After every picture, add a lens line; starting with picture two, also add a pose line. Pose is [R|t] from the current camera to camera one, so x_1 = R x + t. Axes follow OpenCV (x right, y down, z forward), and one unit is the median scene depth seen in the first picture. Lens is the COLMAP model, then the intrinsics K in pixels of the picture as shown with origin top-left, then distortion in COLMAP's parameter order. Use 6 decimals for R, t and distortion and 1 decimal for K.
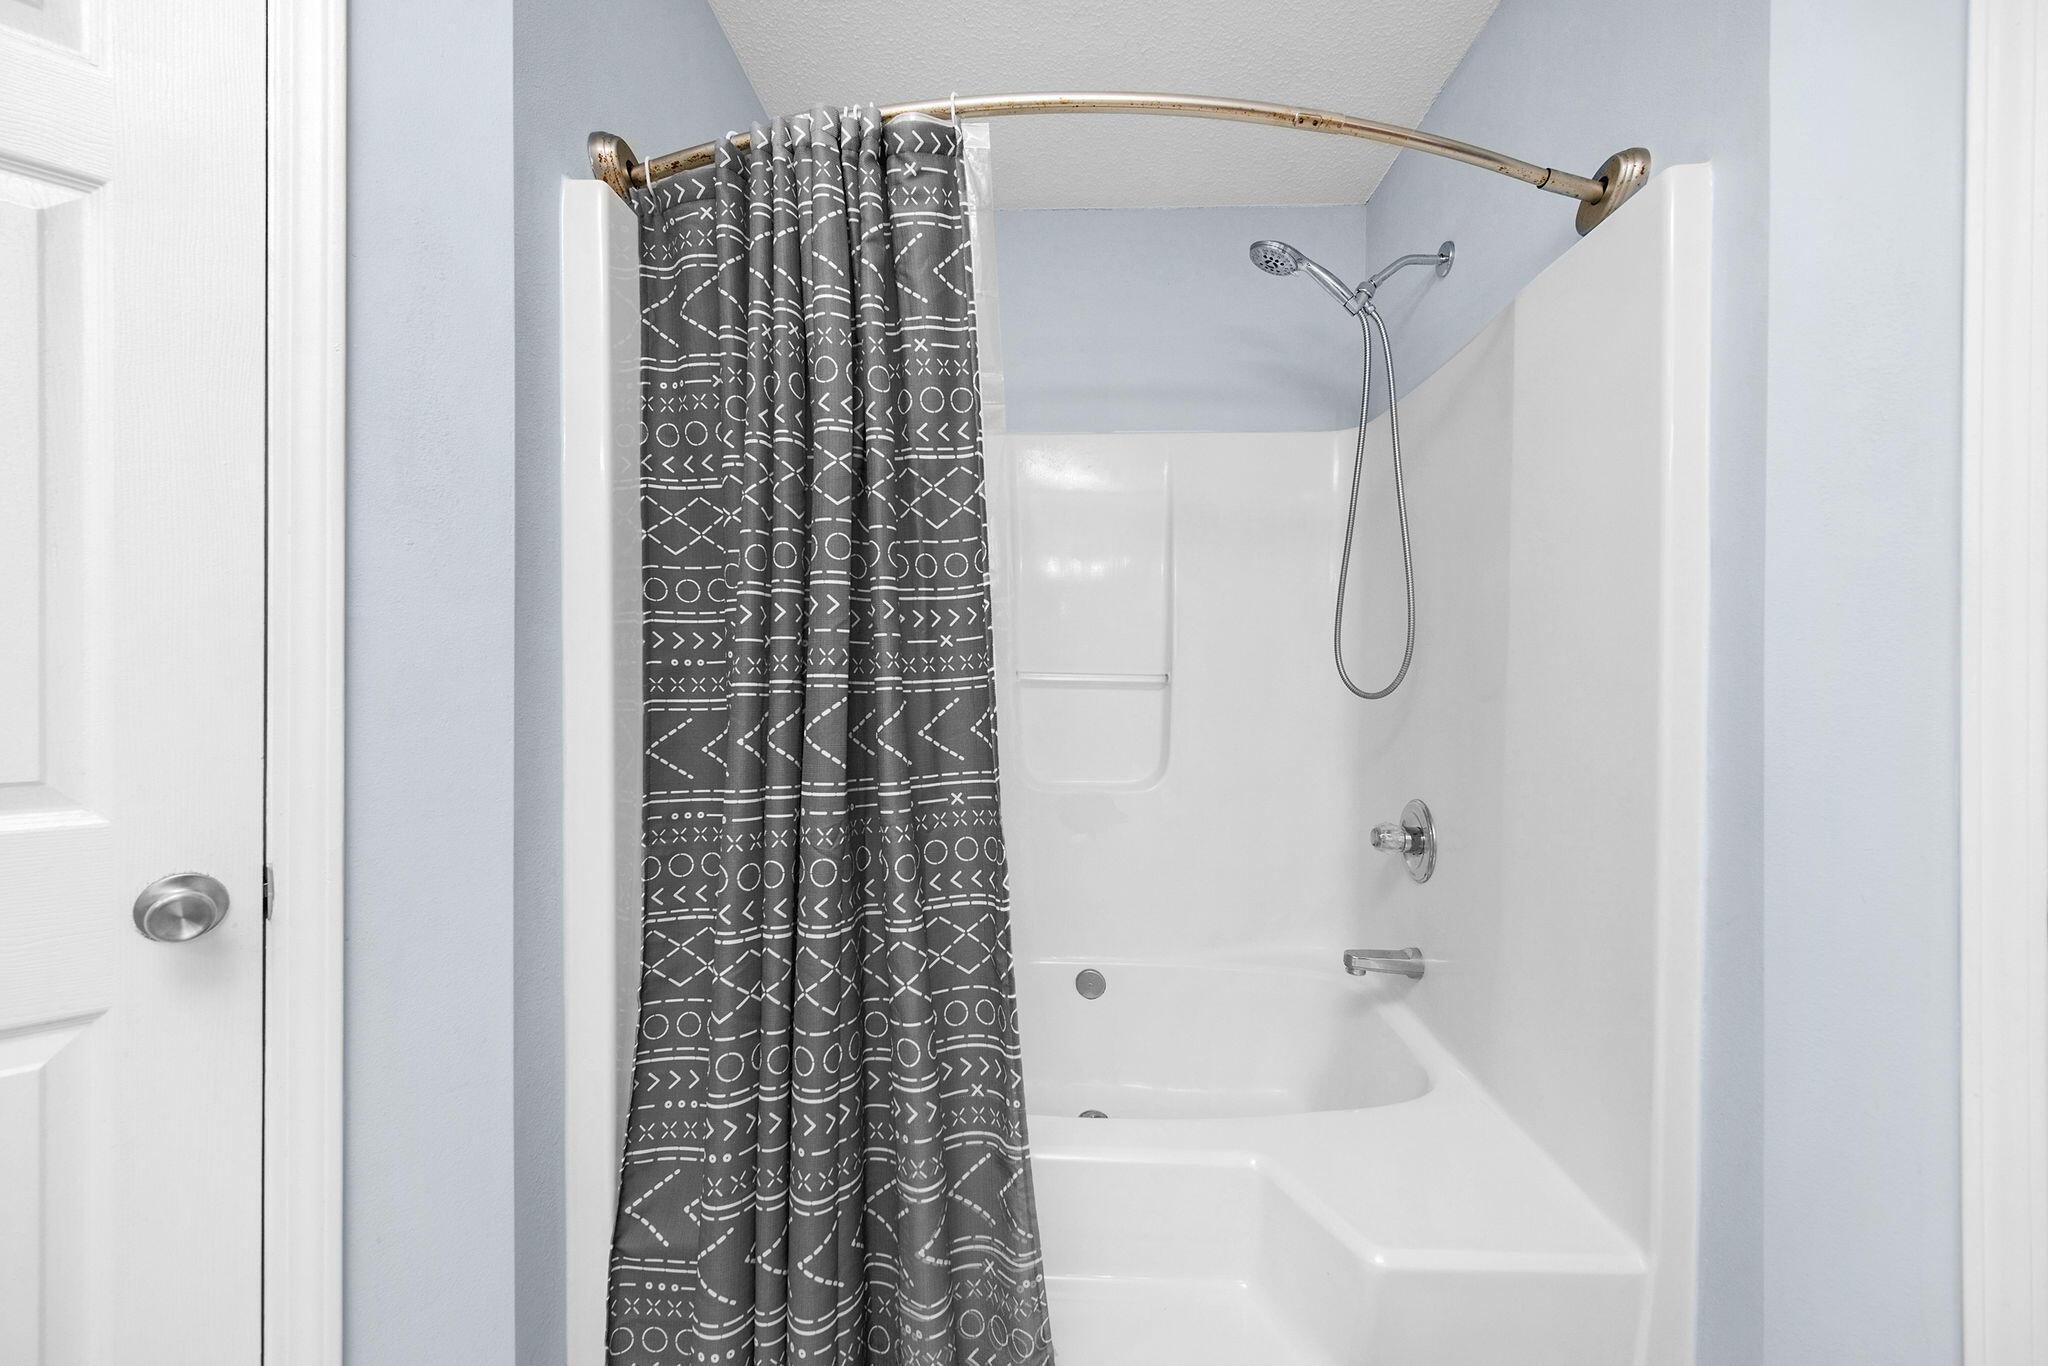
lens RADIAL K [[796.6, 0, 1052.1], [0, 796.6, 690.4], [0, 0, 1]] dist [0.006459, -0.000034]
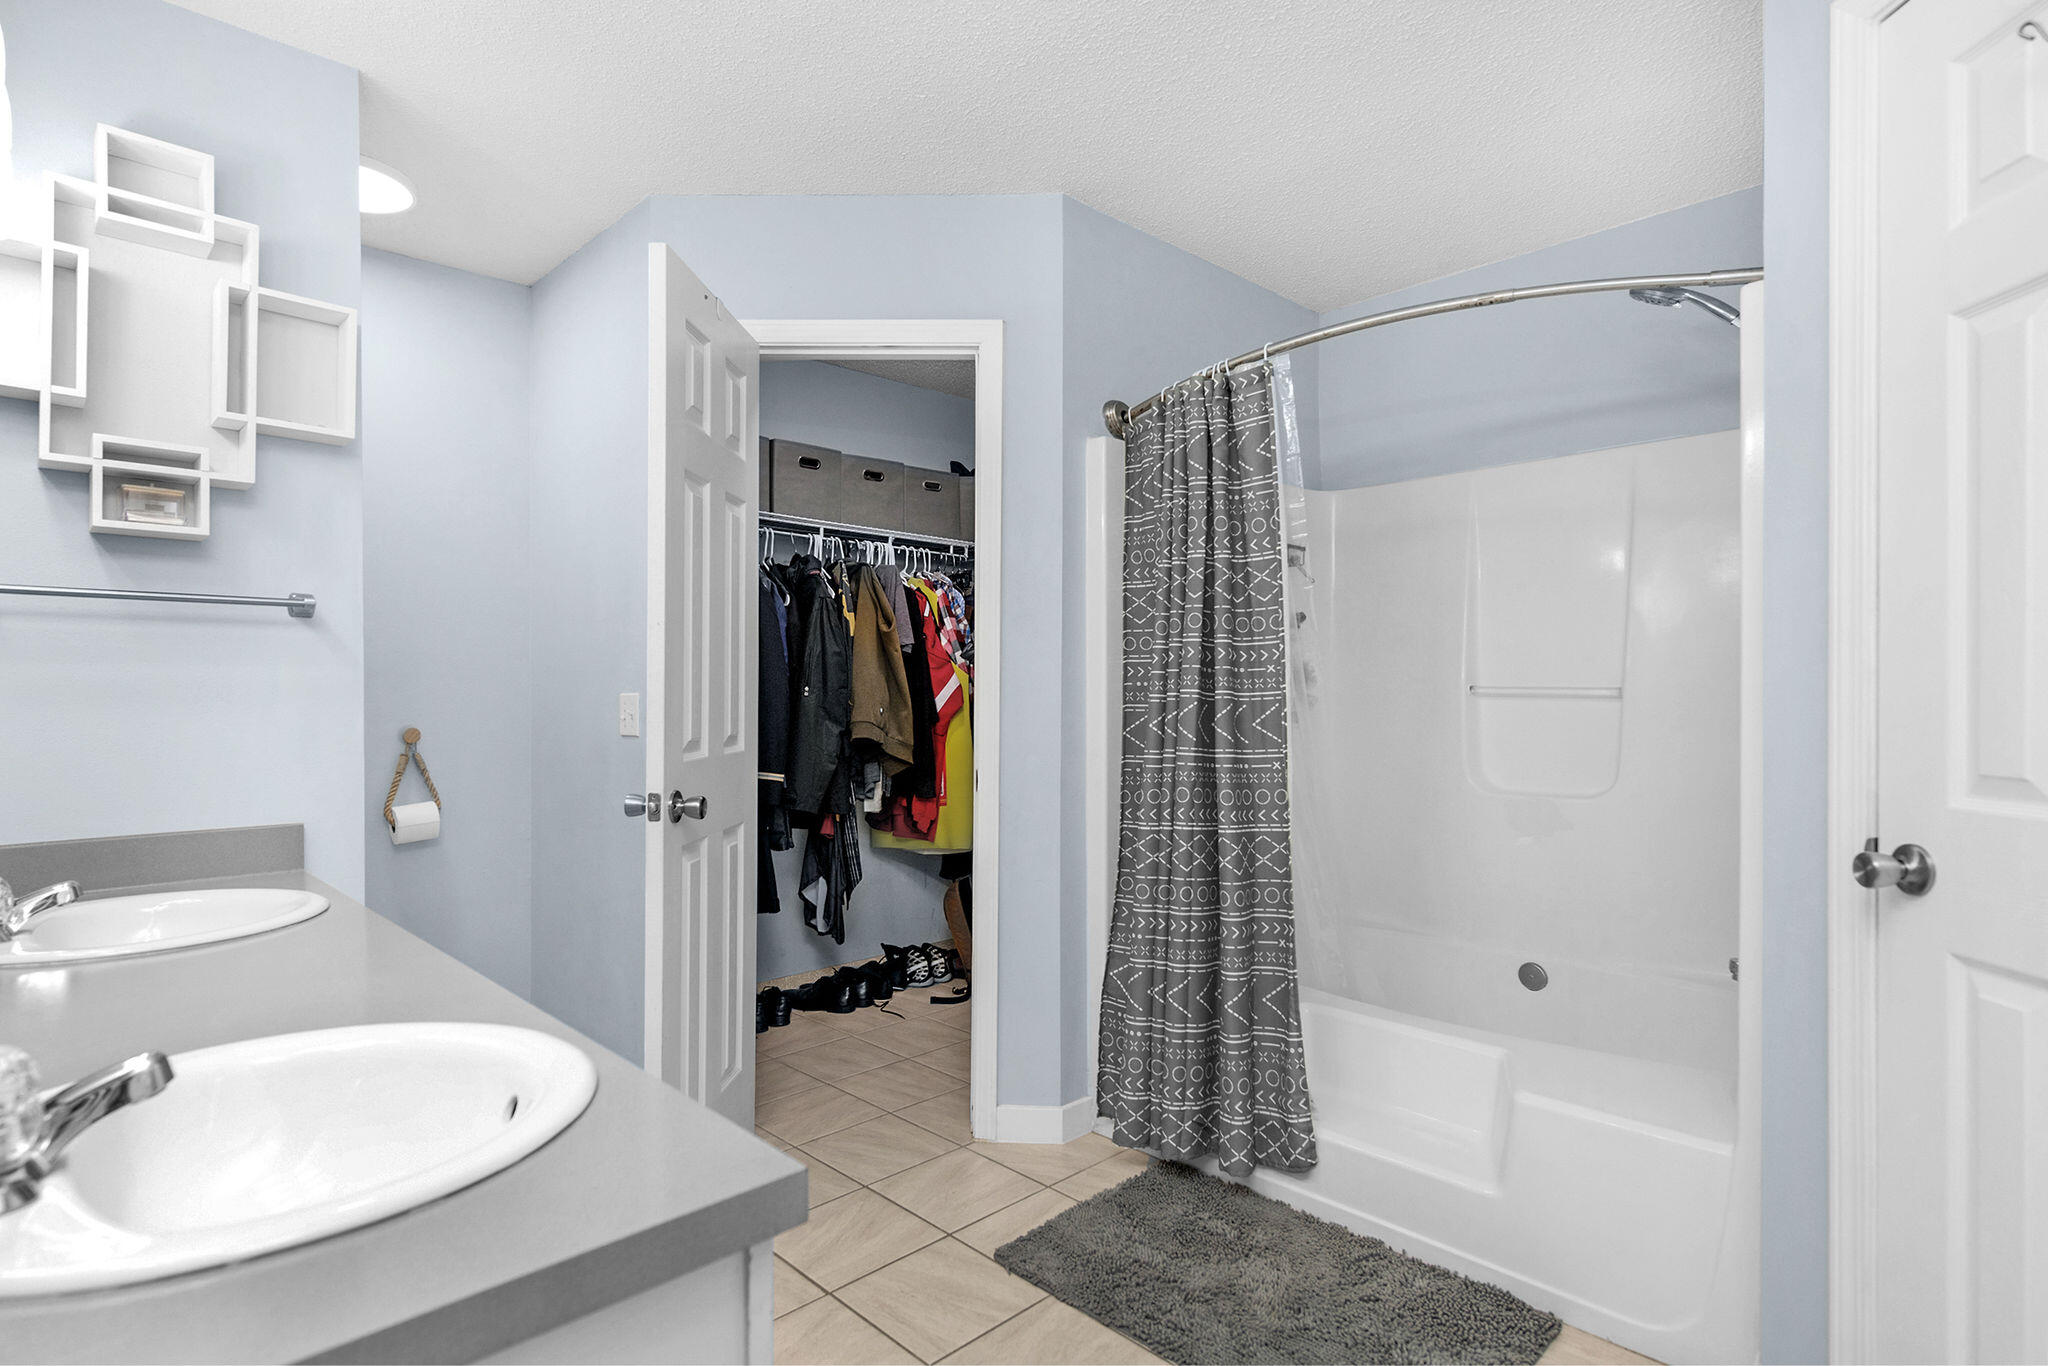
lens RADIAL K [[1041.4, 0, 1031.3], [0, 1041.4, 680.0], [0, 0, 1]] dist [0.004849, -0.000297]
pose [[0.743089, -0.014956, -0.669026, 1.019758], [-0.006067, 0.999559, -0.029084, 0.028511], [0.669166, 0.025671, 0.742670, -1.002740]]
